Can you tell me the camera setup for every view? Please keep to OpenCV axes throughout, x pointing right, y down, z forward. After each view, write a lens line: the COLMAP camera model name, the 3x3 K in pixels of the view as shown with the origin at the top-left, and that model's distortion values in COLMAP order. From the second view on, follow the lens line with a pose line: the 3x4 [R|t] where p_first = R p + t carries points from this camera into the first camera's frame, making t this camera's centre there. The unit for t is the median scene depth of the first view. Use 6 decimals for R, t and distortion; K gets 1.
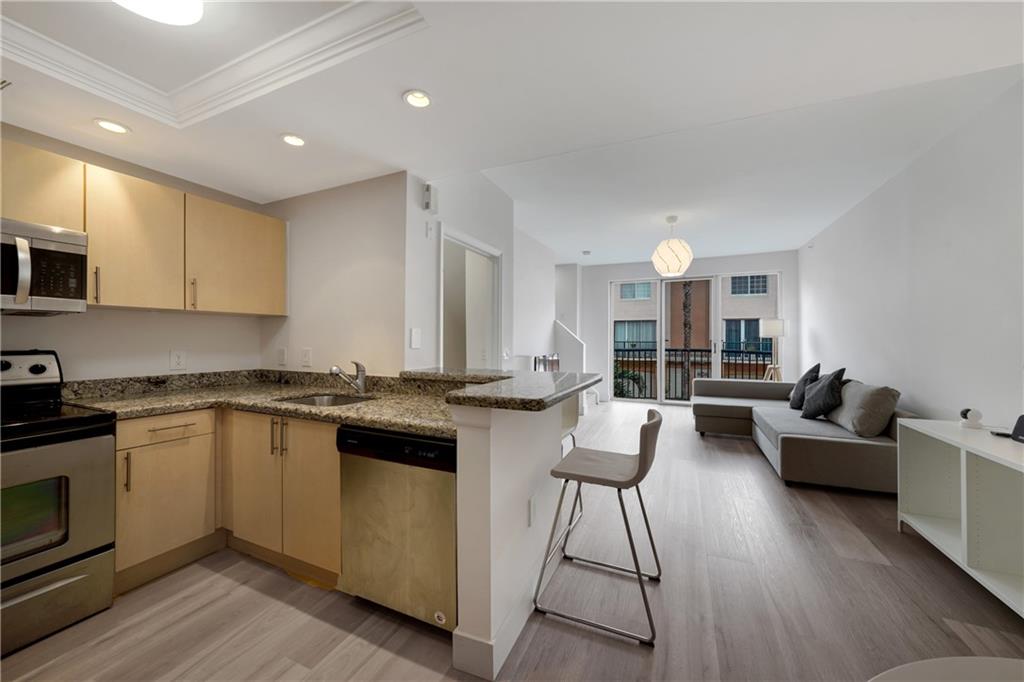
lens RADIAL K [[367.2, 0, 524.5], [0, 367.2, 337.7], [0, 0, 1]] dist [-0.000645, 0.000119]
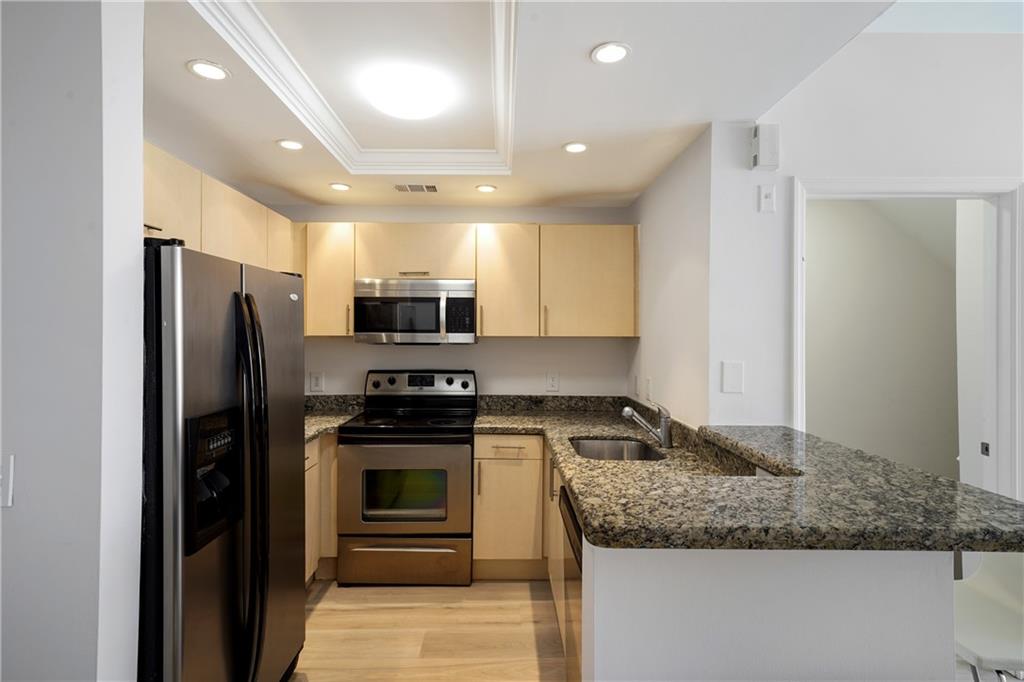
lens RADIAL K [[517.8, 0, 489.3], [0, 517.8, 337.2], [0, 0, 1]] dist [0.024371, 0.000203]
pose [[0.414842, -0.005372, -0.909878, 0.387840], [0.000233, 0.999983, -0.005797, -0.068812], [0.909894, 0.002193, 0.414836, 0.269027]]
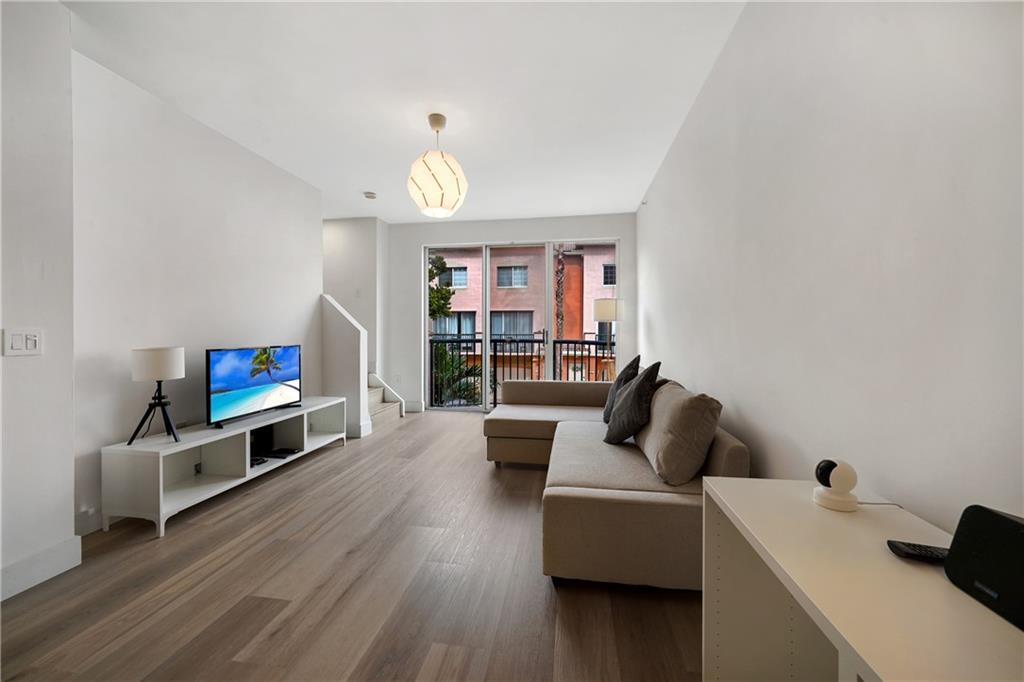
lens RADIAL K [[390.0, 0, 542.5], [0, 390.0, 336.9], [0, 0, 1]] dist [-0.000007, 0.000038]
pose [[0.949595, 0.001756, 0.313476, 0.633863], [-0.006005, 0.999903, 0.012591, 0.042519], [-0.313423, -0.013838, 0.949513, 0.570438]]
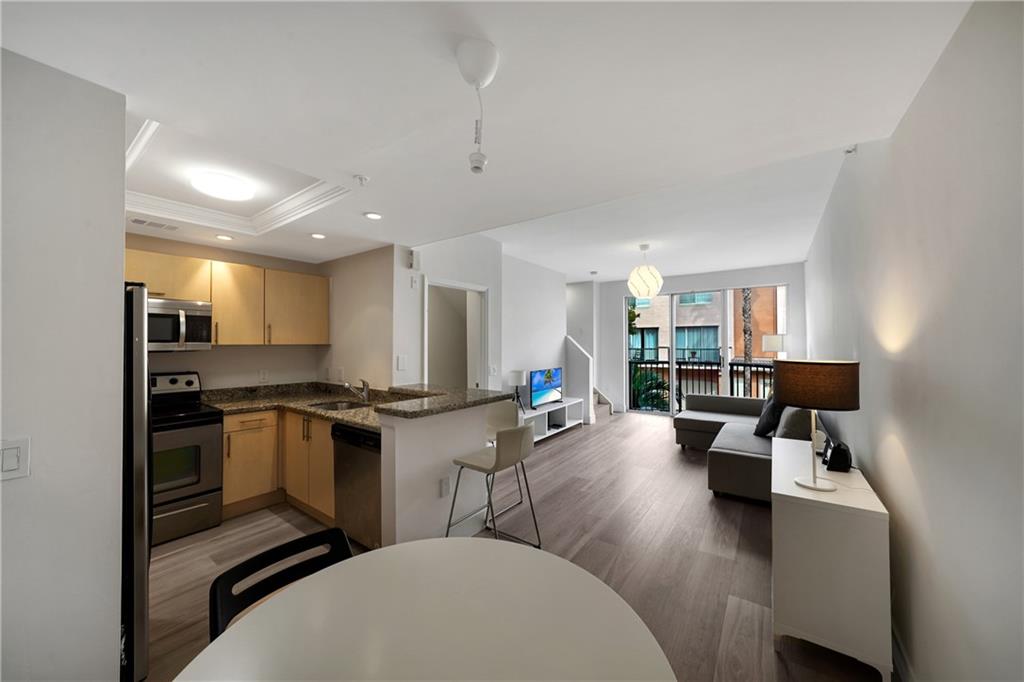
lens RADIAL K [[369.5, 0, 509.2], [0, 369.5, 334.4], [0, 0, 1]] dist [-0.009954, -0.000027]
pose [[0.973319, -0.016438, -0.228869, 0.457557], [0.011063, 0.999632, -0.024749, -0.072821], [0.229191, 0.021557, 0.973143, -0.286208]]
